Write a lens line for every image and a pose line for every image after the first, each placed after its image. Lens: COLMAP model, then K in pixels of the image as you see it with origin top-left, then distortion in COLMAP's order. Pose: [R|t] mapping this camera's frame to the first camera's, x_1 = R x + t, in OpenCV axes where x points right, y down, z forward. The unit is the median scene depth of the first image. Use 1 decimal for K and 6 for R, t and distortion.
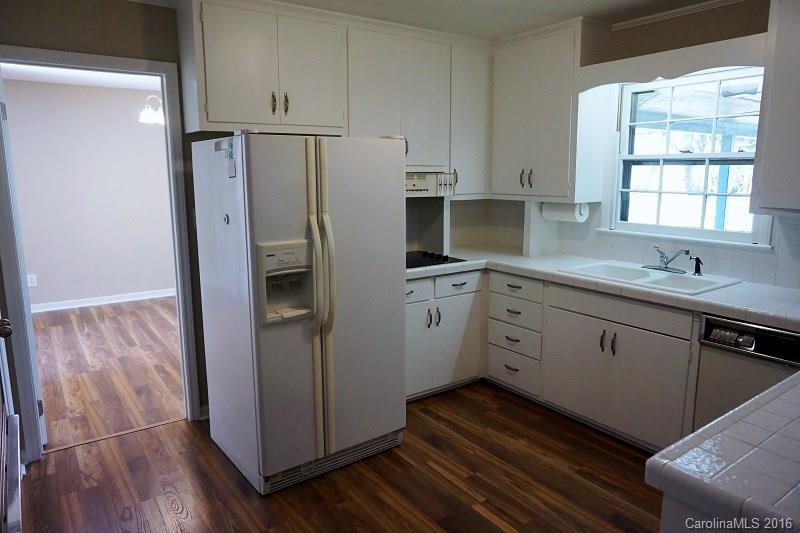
lens RADIAL K [[539.8, 0, 400.0], [0, 539.8, 267.4], [0, 0, 1]] dist [-0.032053, 0.002718]
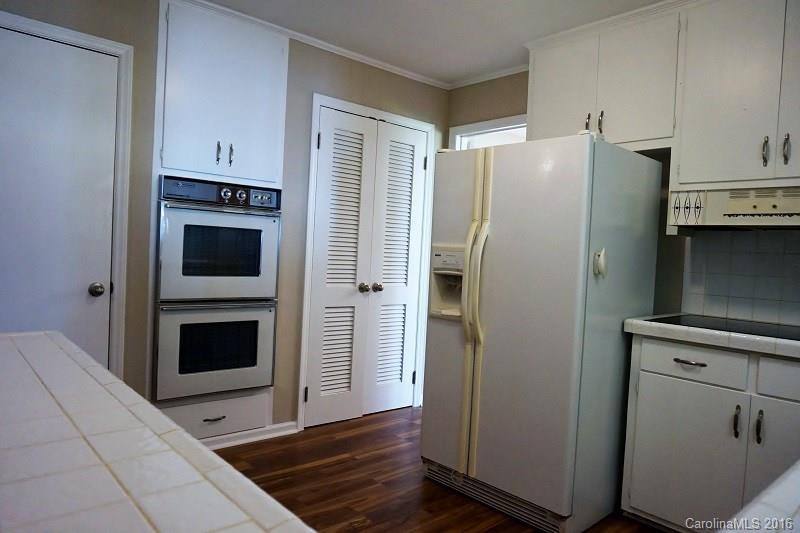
lens RADIAL K [[539.8, 0, 399.6], [0, 539.8, 264.3], [0, 0, 1]] dist [-0.032053, 0.002718]
pose [[0.099492, 0.028042, -0.994643, 0.804616], [-0.224406, 0.974483, 0.005027, 0.008672], [0.969404, 0.222704, 0.103246, 0.720377]]
